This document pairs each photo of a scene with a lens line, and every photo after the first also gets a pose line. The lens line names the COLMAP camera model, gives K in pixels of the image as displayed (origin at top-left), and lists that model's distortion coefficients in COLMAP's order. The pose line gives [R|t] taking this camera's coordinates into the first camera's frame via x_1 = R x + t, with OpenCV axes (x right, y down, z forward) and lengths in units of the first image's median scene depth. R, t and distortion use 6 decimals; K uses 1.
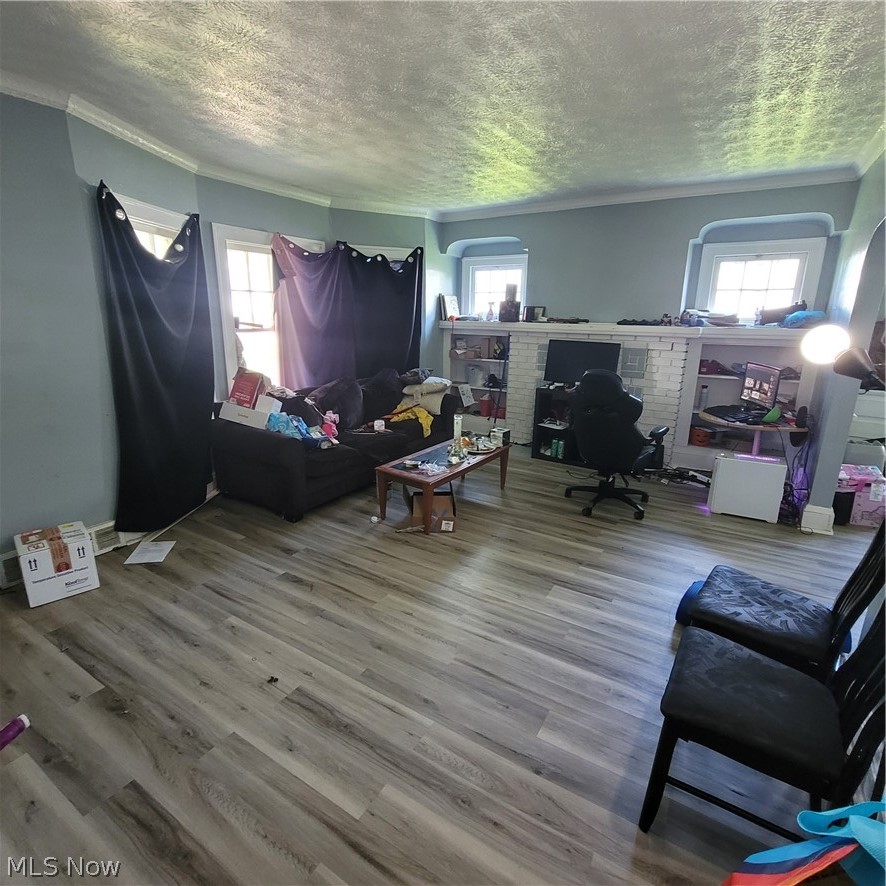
lens RADIAL K [[487.3, 0, 443.0], [0, 487.3, 443.0], [0, 0, 1]] dist [-0.000716, -0.000873]
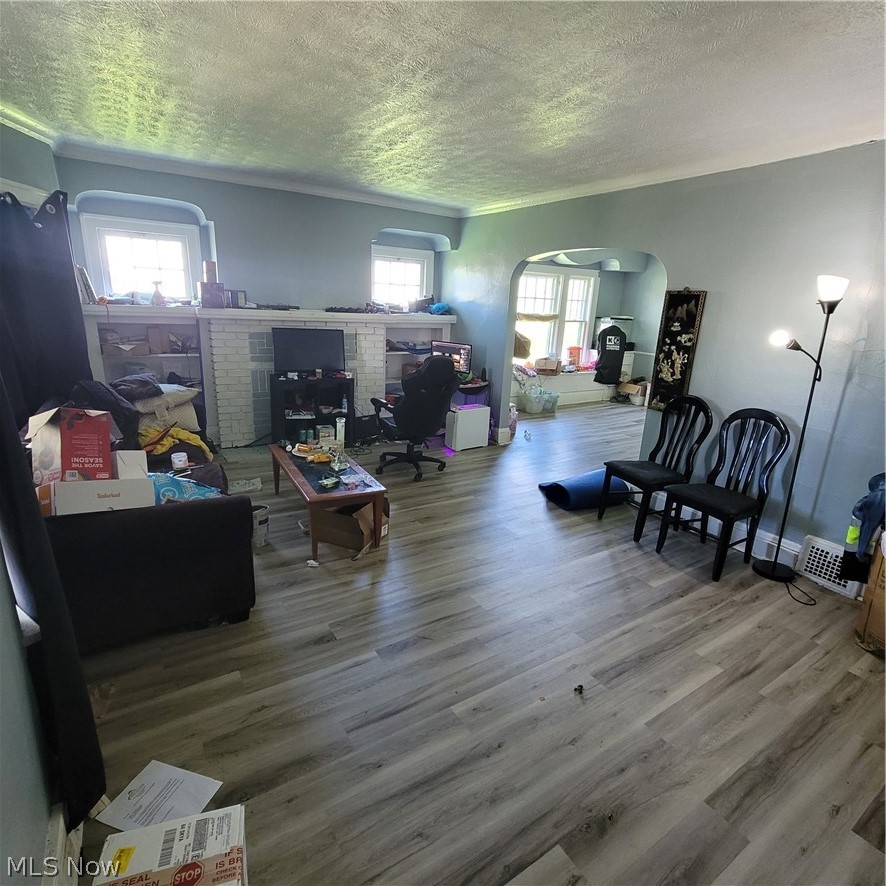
lens RADIAL K [[475.8, 0, 443.1], [0, 475.8, 451.6], [0, 0, 1]] dist [-0.014475, 0.000945]
pose [[0.439472, -0.256028, 0.860996, -0.682957], [0.195525, 0.962802, 0.186501, -0.126576], [-0.876718, 0.086384, 0.473184, 0.428581]]
